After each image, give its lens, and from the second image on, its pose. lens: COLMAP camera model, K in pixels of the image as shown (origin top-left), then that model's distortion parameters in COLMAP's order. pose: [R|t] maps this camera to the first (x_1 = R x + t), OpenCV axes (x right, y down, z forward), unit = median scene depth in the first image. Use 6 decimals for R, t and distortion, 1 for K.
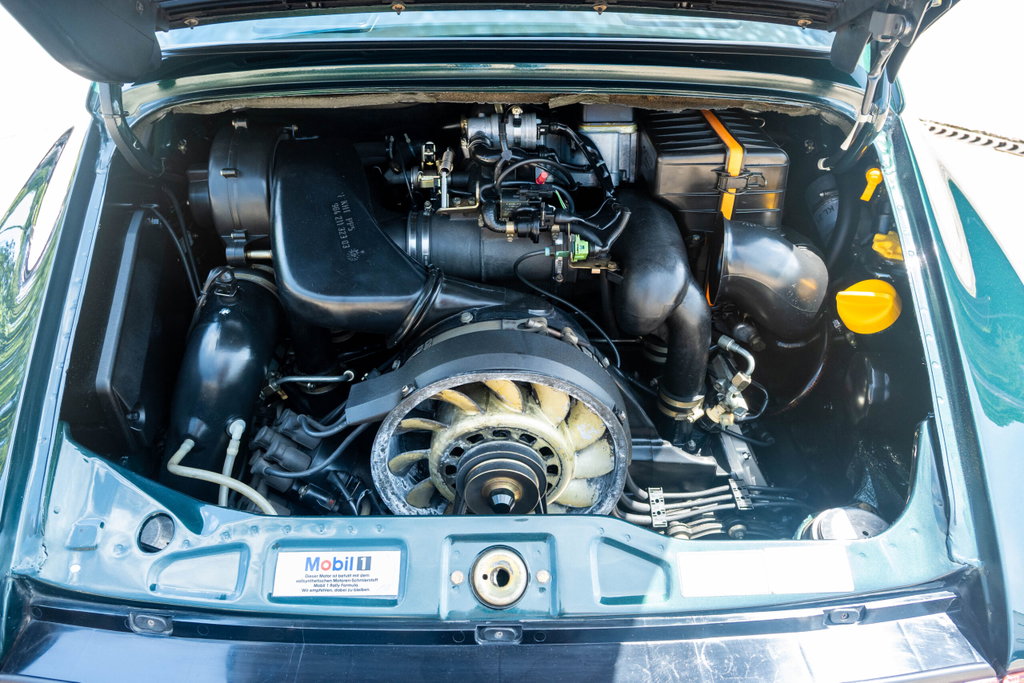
lens RADIAL K [[685.7, 0, 504.9], [0, 685.7, 343.8], [0, 0, 1]] dist [-0.006851, 0.002625]
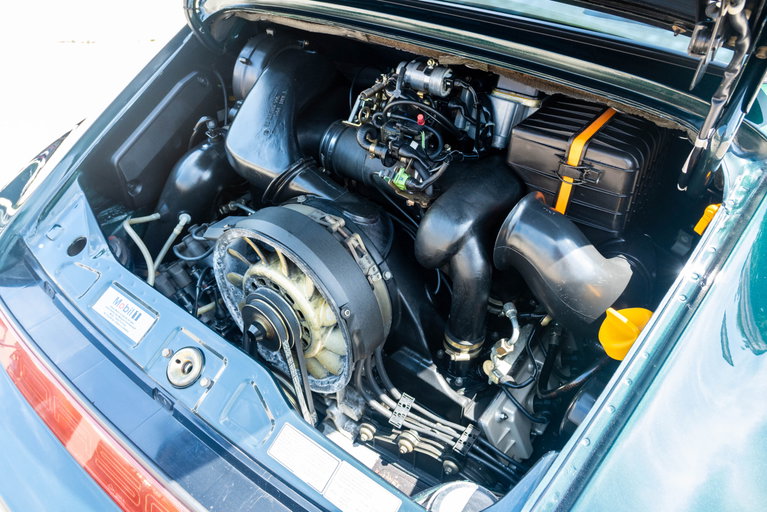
lens RADIAL K [[513.6, 0, 387.3], [0, 513.6, 256.7], [0, 0, 1]] dist [-0.006851, 0.002625]
pose [[0.793336, 0.386775, -0.470131, 0.548793], [-0.374050, 0.918969, 0.124831, -0.113906], [0.480317, 0.076819, 0.873724, 0.203227]]
